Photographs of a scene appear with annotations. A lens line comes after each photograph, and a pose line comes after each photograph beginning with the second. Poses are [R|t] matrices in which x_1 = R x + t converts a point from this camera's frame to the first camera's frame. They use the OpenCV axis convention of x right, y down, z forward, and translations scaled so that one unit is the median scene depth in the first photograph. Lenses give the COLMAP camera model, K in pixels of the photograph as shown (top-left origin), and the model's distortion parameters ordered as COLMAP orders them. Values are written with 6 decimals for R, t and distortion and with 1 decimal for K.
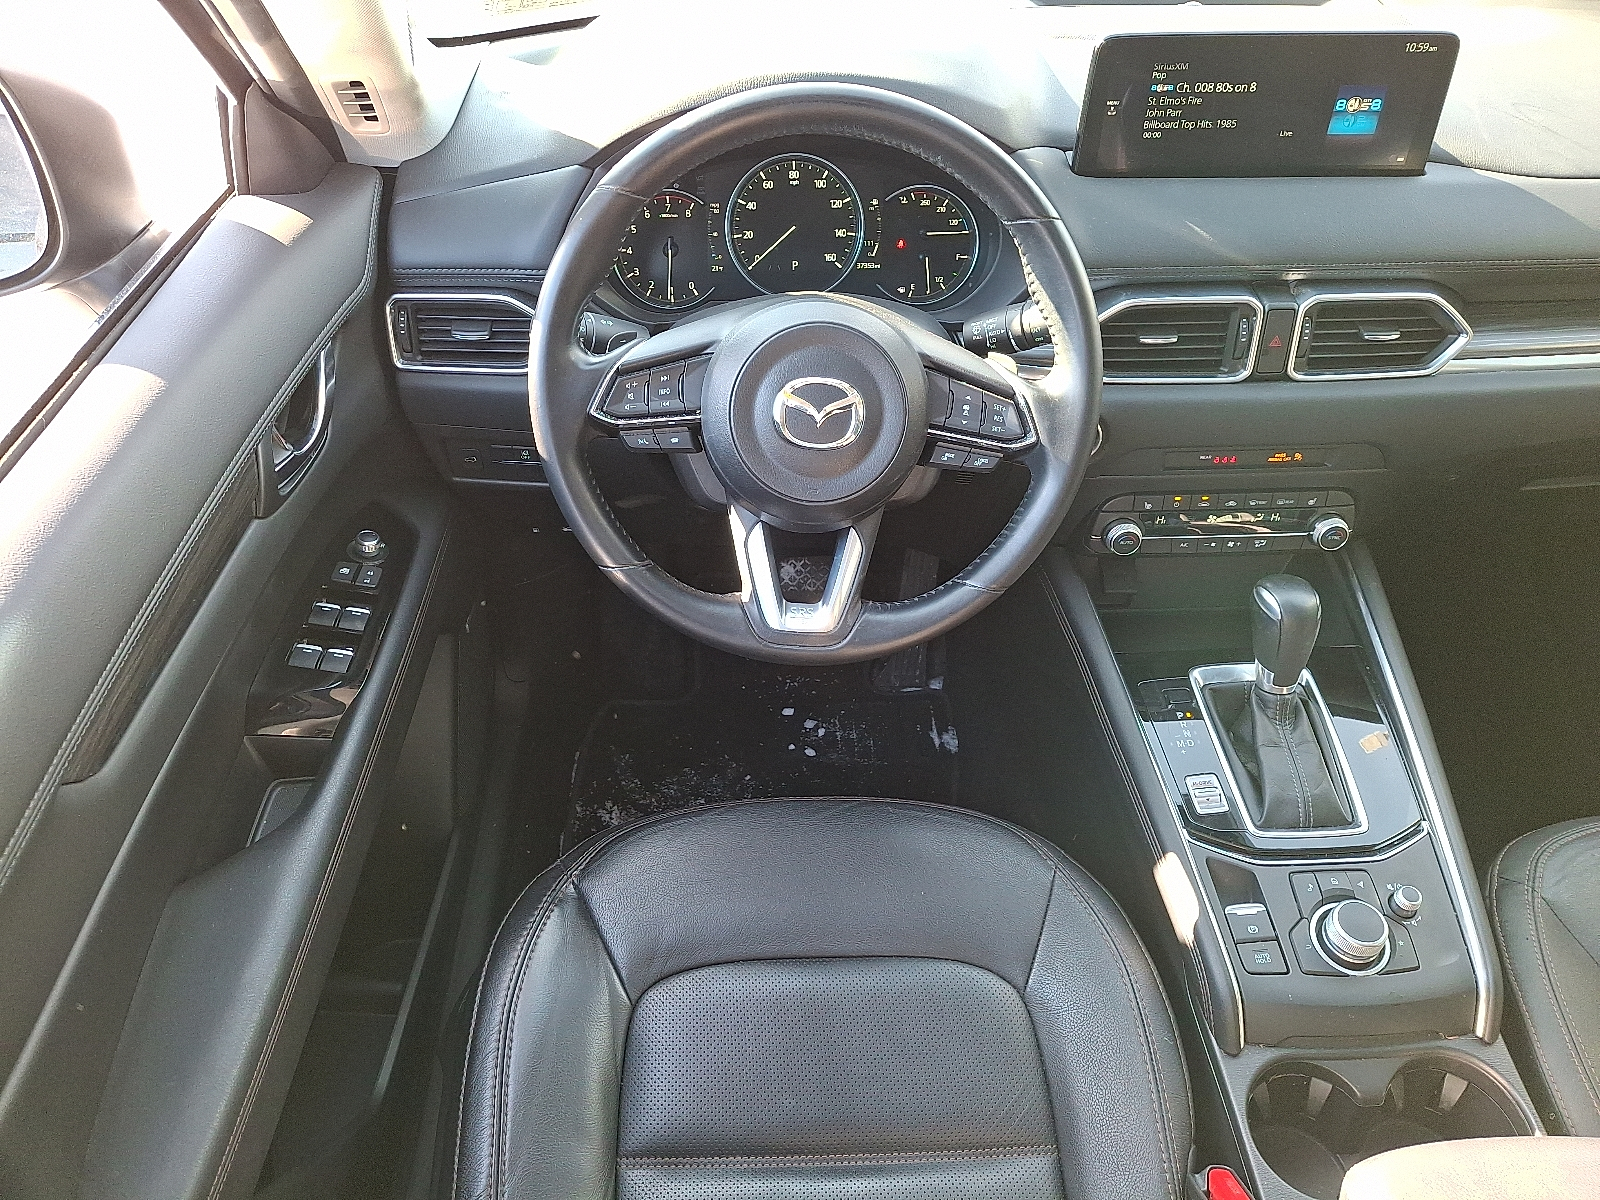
lens RADIAL K [[1159.4, 0, 800.0], [0, 1159.4, 600.0], [0, 0, 1]] dist [0.264359, -0.379672]
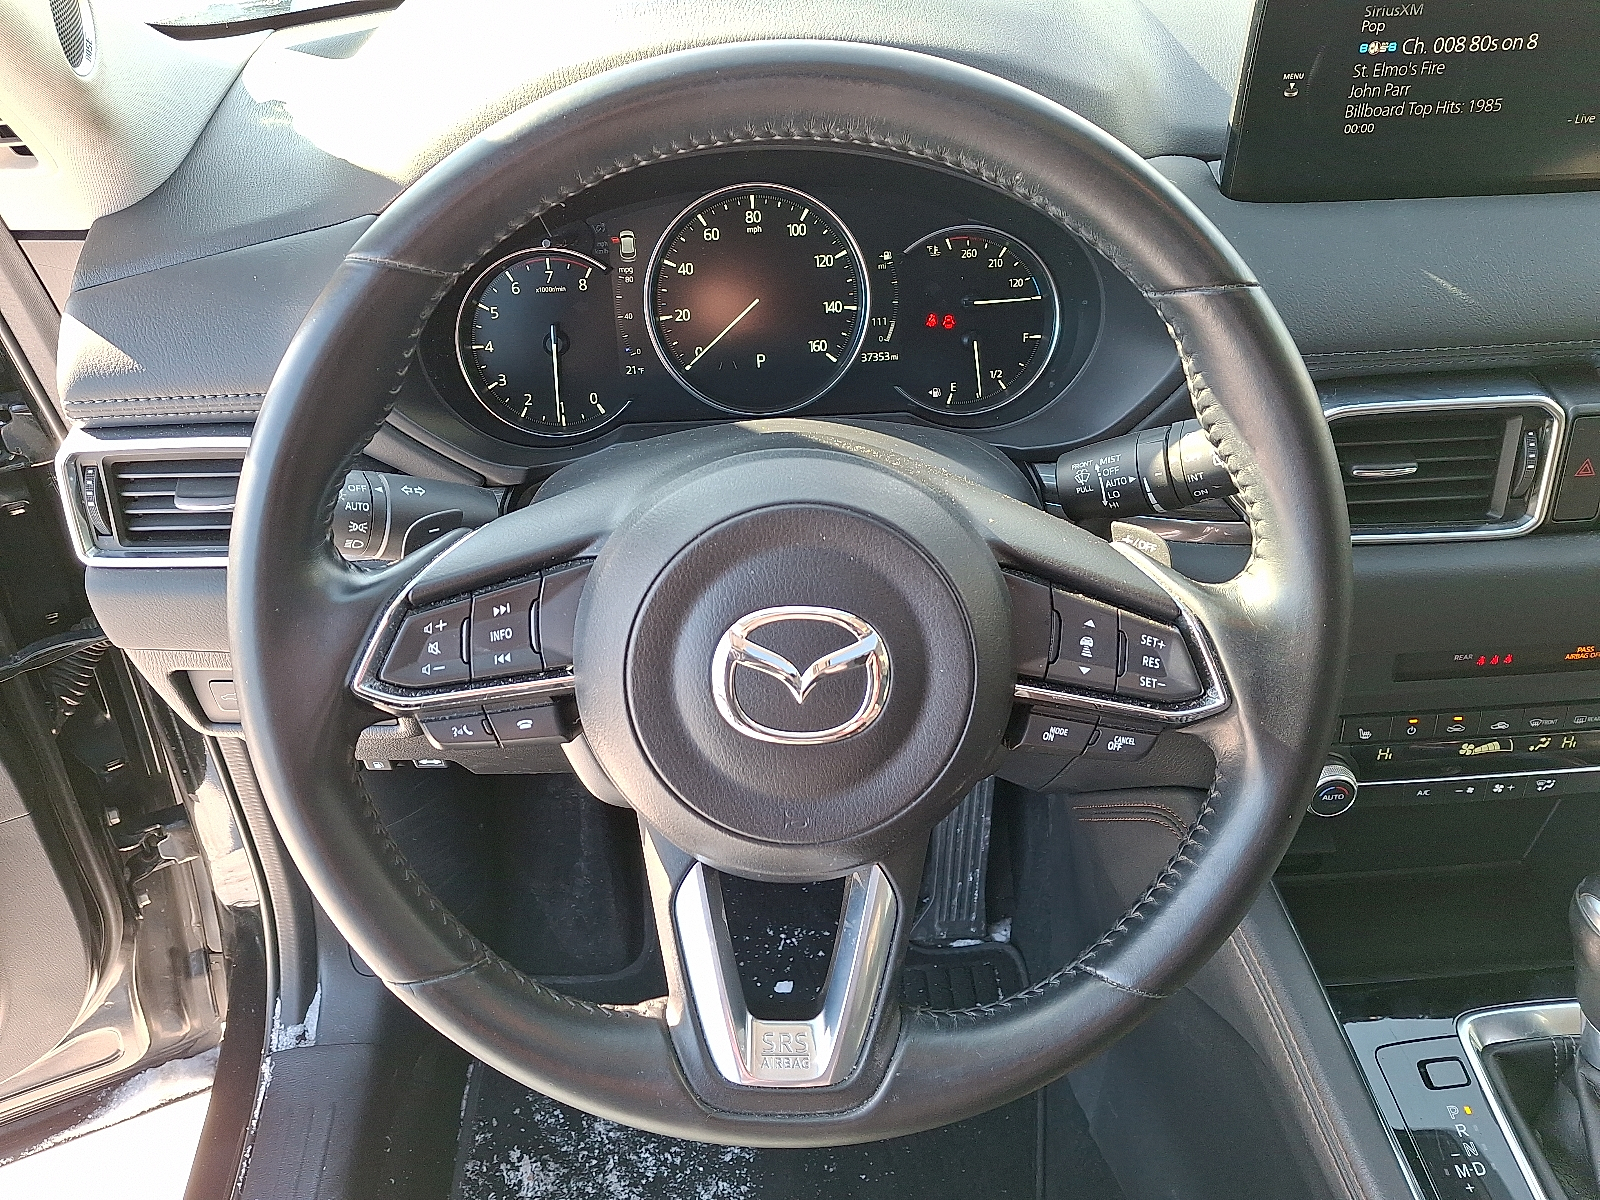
lens RADIAL K [[1174.1, 0, 800.0], [0, 1174.1, 600.0], [0, 0, 1]] dist [0.158311, -0.154302]
pose [[0.999352, -0.035424, -0.006406, 0.017053], [0.035240, 0.999019, -0.026801, -0.153330], [0.007349, 0.026558, 0.999620, 0.421440]]
